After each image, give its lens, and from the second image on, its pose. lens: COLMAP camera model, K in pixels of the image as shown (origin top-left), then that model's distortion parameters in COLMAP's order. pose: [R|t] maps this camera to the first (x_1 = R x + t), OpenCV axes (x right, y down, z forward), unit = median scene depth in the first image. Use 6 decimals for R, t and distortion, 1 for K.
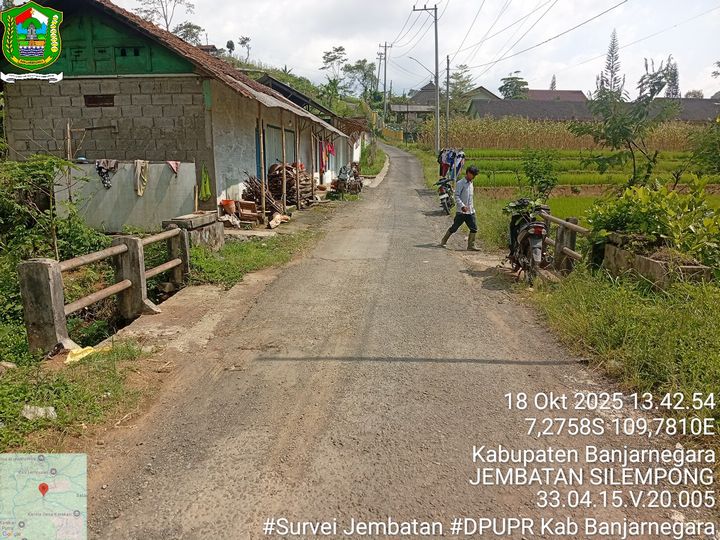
lens RADIAL K [[548.7, 0, 359.2], [0, 548.7, 270.6], [0, 0, 1]] dist [0.096260, -0.197671]
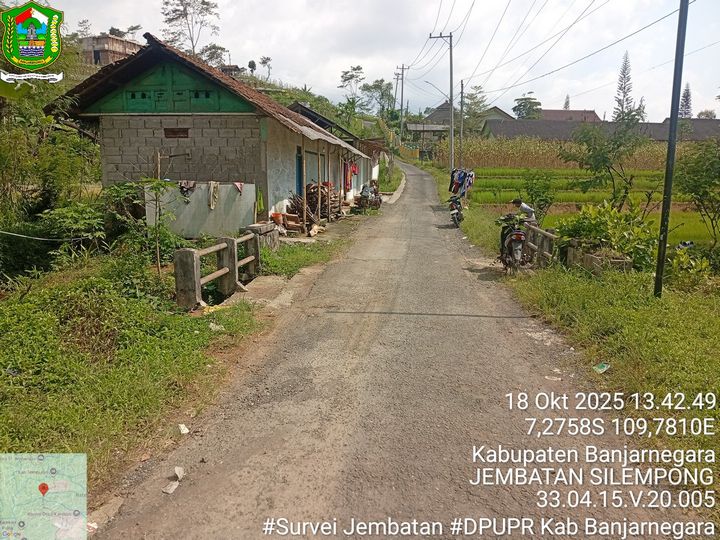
lens RADIAL K [[546.4, 0, 364.4], [0, 546.4, 270.6], [0, 0, 1]] dist [0.104571, -0.191827]
pose [[0.999790, 0.009623, -0.018066, -0.019269], [-0.010114, 0.999576, -0.027287, 0.033478], [0.017795, 0.027464, 0.999464, -0.232002]]
